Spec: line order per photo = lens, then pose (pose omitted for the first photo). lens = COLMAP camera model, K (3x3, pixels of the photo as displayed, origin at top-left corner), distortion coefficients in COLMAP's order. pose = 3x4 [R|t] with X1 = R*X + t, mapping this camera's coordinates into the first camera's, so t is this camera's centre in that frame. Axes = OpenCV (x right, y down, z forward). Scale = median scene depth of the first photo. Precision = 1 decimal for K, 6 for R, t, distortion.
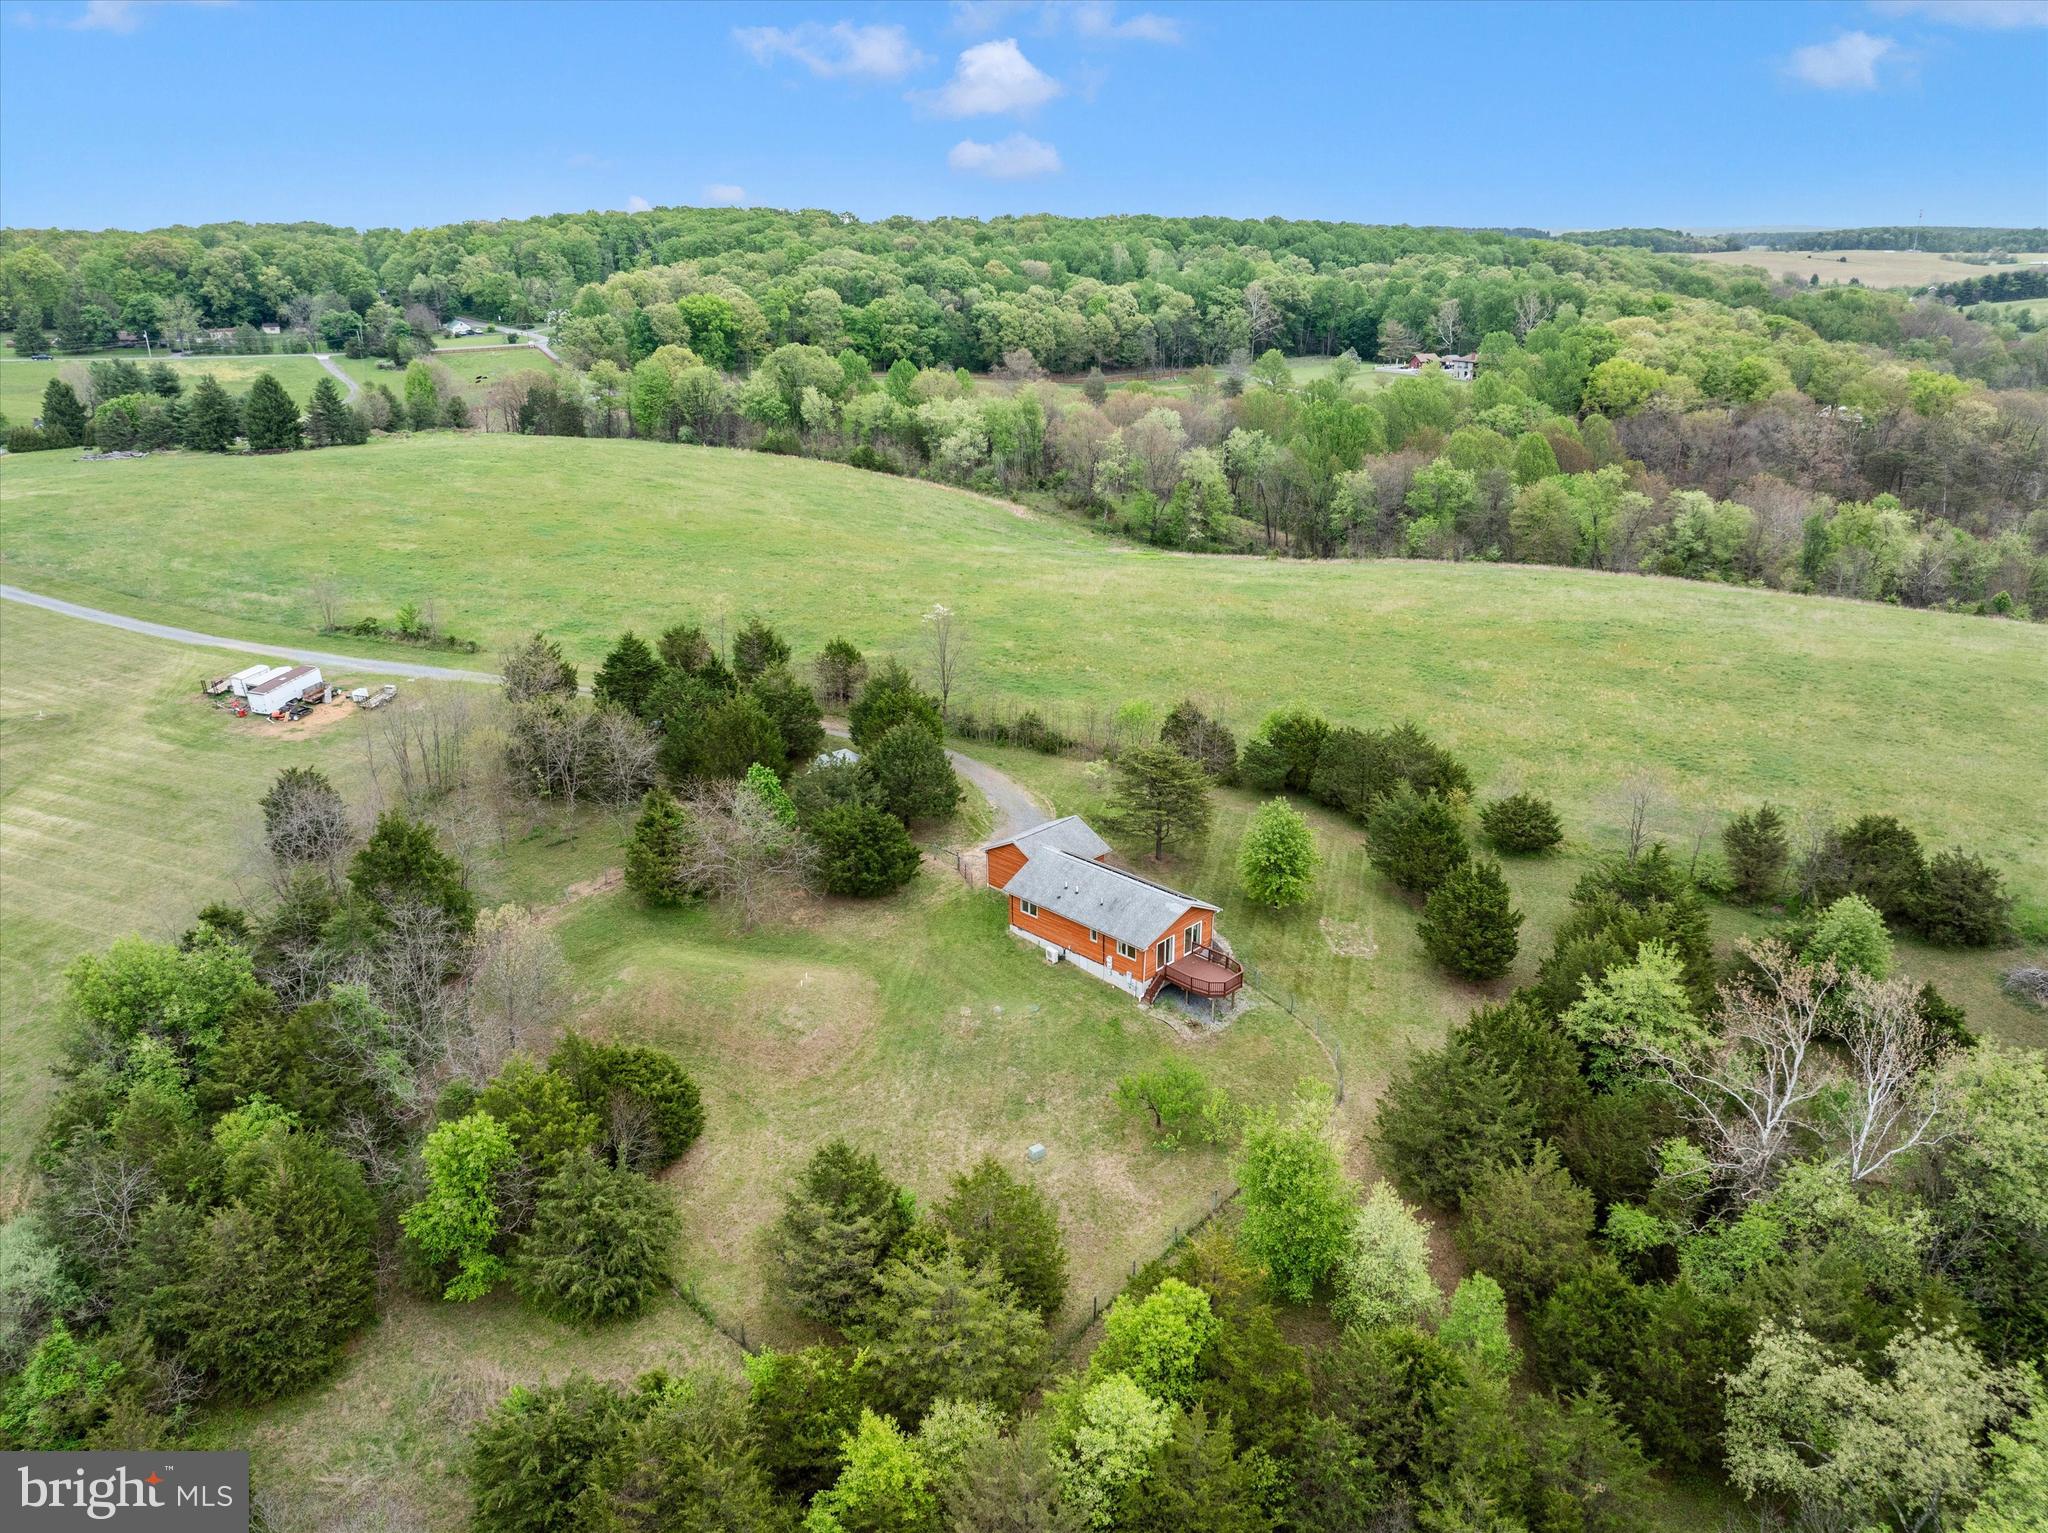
lens RADIAL K [[1442.3, 0, 1035.8], [0, 1442.3, 752.5], [0, 0, 1]] dist [-0.052226, 0.017913]
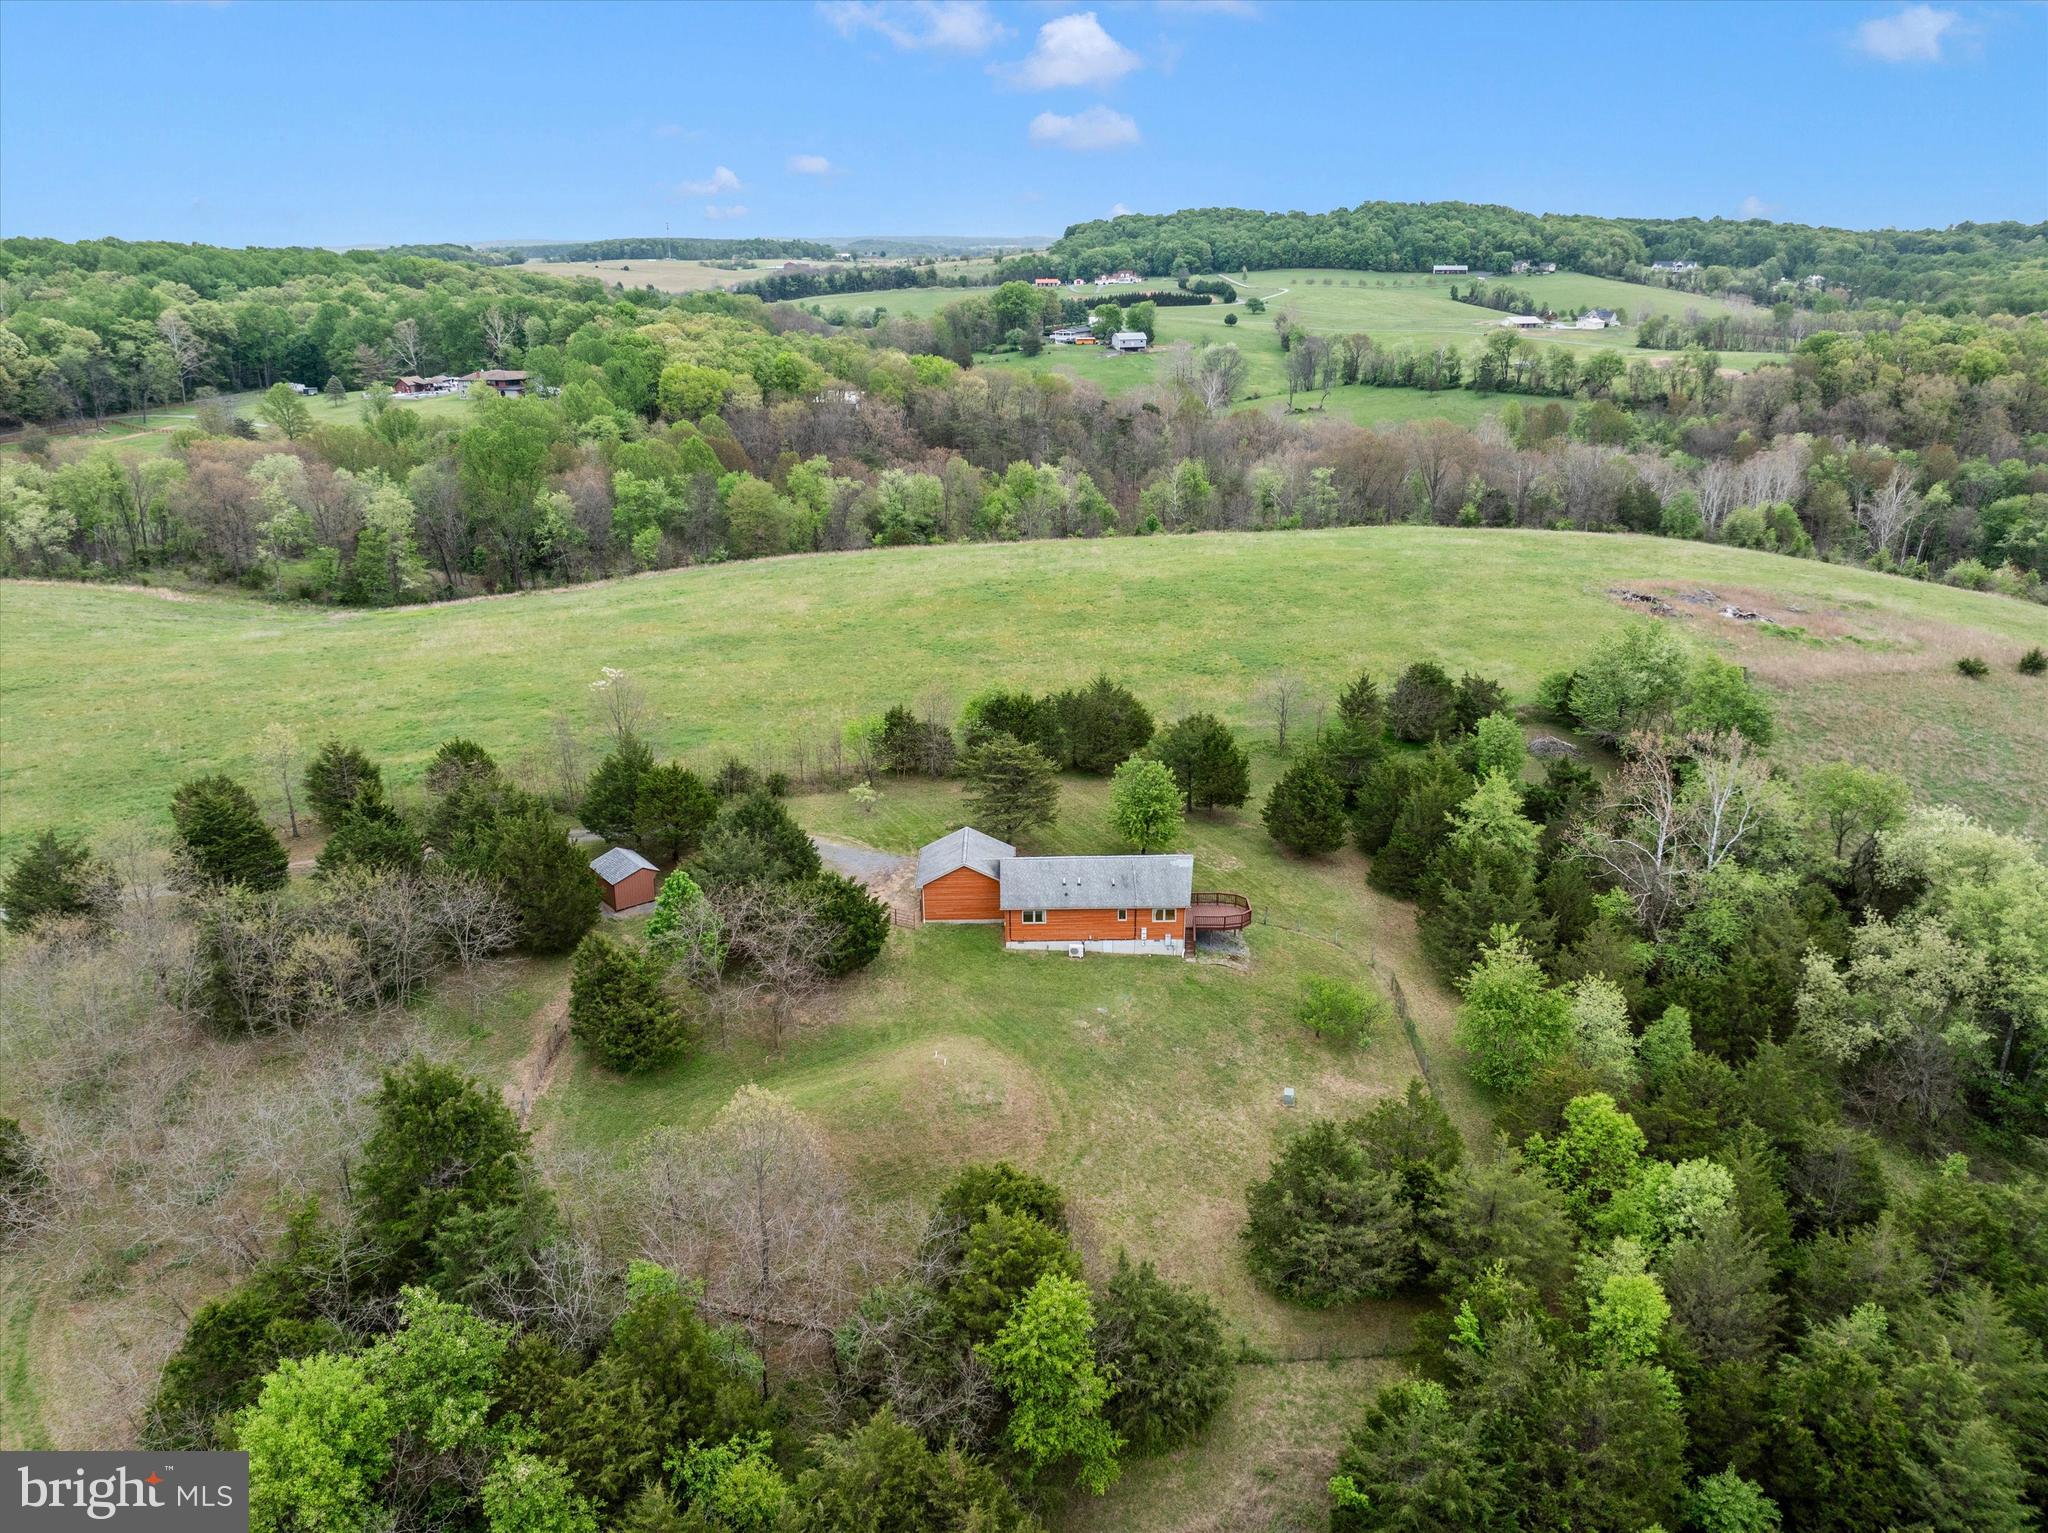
lens RADIAL K [[1442.3, 0, 1035.8], [0, 1442.3, 752.5], [0, 0, 1]] dist [-0.052226, 0.017913]
pose [[0.700796, -0.237398, 0.672701, -0.233846], [0.244641, 0.965795, 0.085974, -0.030968], [-0.670101, 0.104320, 0.734903, 0.095509]]
